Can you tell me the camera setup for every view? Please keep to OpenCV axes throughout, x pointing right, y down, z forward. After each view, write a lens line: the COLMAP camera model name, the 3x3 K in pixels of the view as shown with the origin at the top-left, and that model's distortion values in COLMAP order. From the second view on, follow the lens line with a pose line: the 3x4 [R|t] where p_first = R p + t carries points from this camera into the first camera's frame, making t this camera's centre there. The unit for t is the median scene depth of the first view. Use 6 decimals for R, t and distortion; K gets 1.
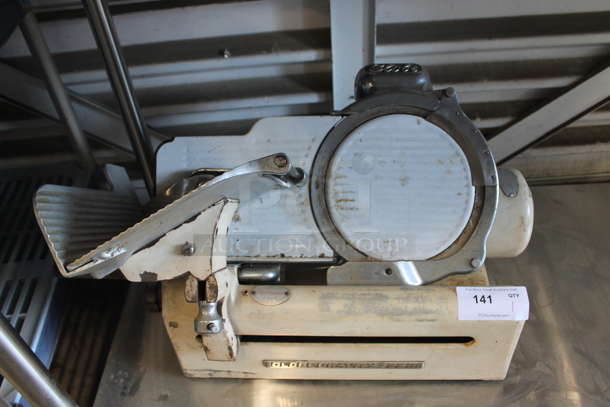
lens RADIAL K [[513.1, 0, 305.1], [0, 513.1, 204.9], [0, 0, 1]] dist [-0.126691, 0.008538]
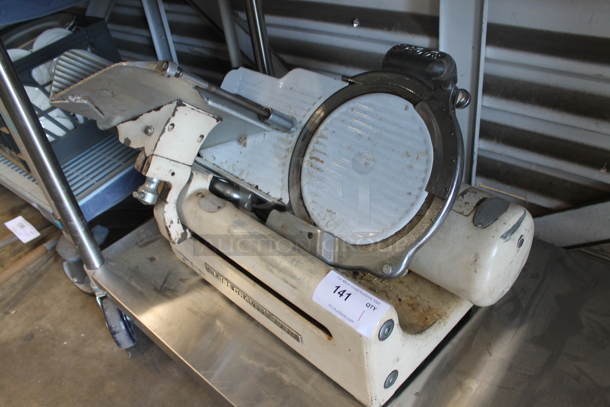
lens RADIAL K [[513.1, 0, 305.2], [0, 513.1, 202.8], [0, 0, 1]] dist [-0.126691, 0.008538]
pose [[0.730489, 0.382007, -0.566089, 0.681547], [-0.393816, 0.912844, 0.107818, -0.031170], [0.557938, 0.144175, 0.817263, 0.161052]]
